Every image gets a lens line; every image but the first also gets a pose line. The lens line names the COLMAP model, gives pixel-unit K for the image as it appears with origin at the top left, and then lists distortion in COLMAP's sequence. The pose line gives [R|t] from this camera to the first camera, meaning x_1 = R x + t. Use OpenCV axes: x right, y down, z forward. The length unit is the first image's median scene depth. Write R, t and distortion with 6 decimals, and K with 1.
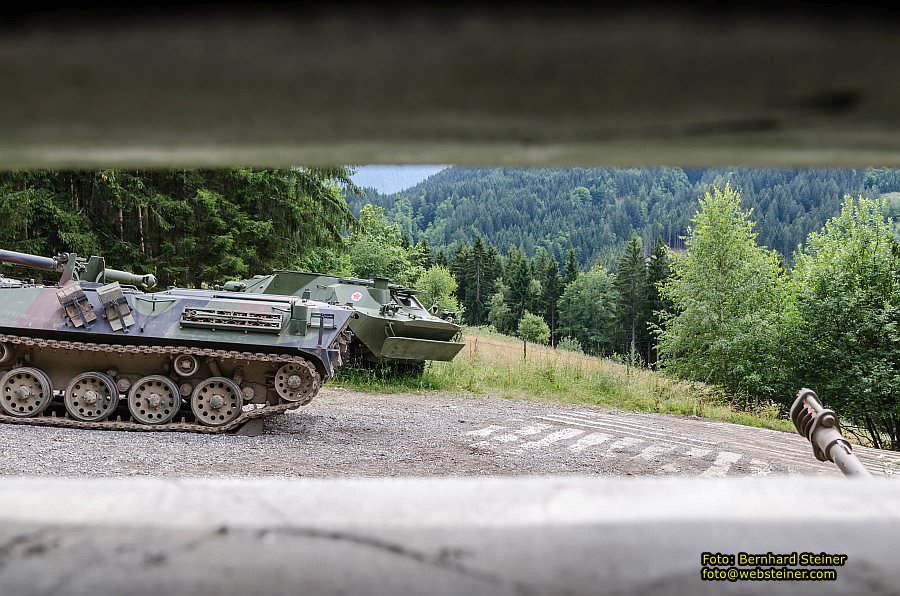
lens RADIAL K [[1007.4, 0, 449.6], [0, 1007.4, 297.9], [0, 0, 1]] dist [-0.010765, 0.000000]
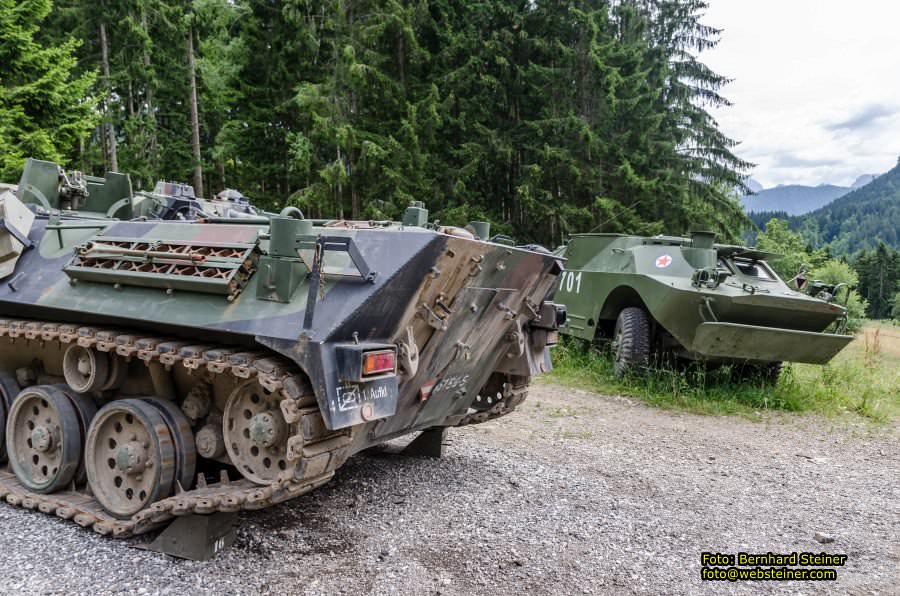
lens RADIAL K [[650.4, 0, 447.6], [0, 650.4, 306.1], [0, 0, 1]] dist [0.000287, 0.008786]
pose [[0.847901, 0.008583, -0.530084, 0.015650], [-0.002386, 0.999921, 0.012374, 0.022804], [0.530148, -0.009227, 0.847855, 0.530965]]
